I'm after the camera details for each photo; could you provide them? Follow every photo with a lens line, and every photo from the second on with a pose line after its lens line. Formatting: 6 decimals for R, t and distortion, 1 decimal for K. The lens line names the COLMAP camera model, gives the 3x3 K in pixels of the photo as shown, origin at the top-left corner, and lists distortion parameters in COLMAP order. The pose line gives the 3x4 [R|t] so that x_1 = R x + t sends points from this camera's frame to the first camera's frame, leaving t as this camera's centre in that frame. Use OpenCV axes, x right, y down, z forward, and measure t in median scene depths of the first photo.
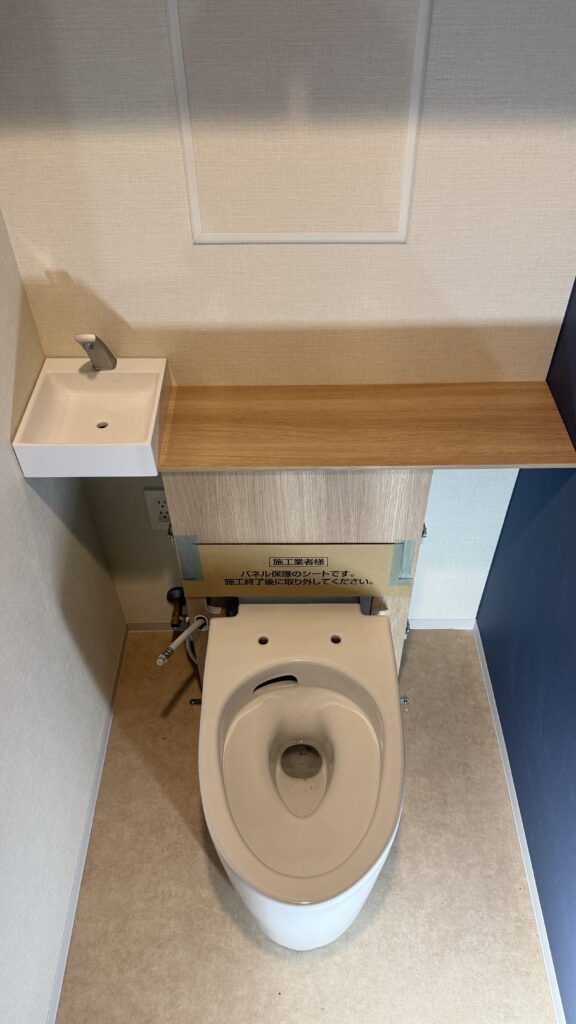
lens RADIAL K [[727.6, 0, 298.4], [0, 727.6, 513.8], [0, 0, 1]] dist [0.040739, -0.067551]
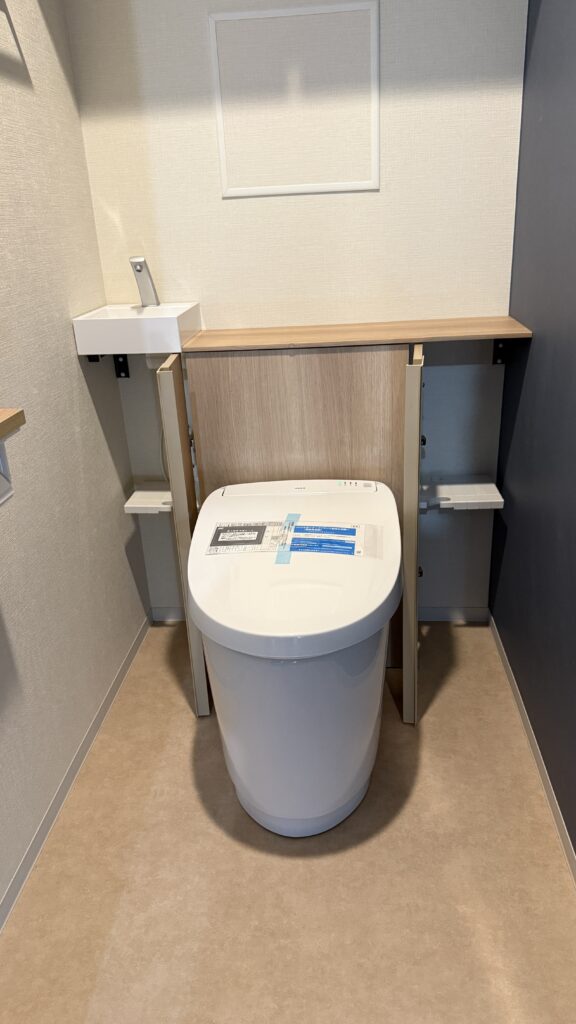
lens RADIAL K [[727.6, 0, 282.0], [0, 727.6, 514.1], [0, 0, 1]] dist [0.040739, -0.067551]
pose [[0.994398, -0.006864, -0.105473, 0.088462], [-0.034924, 0.920505, -0.389166, 0.573057], [0.099760, 0.390670, 0.915109, -0.009498]]
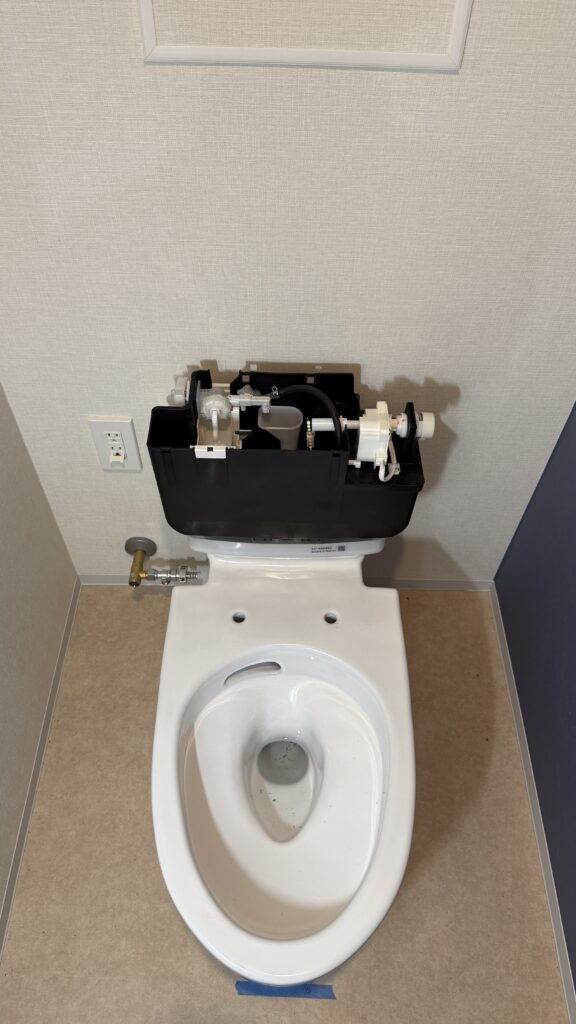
lens RADIAL K [[727.6, 0, 294.0], [0, 727.6, 513.2], [0, 0, 1]] dist [0.040739, -0.067551]
pose [[0.999521, 0.026528, 0.015961, -0.004163], [-0.028183, 0.993034, 0.114411, -0.030255], [-0.012815, -0.114806, 0.993305, 0.228395]]
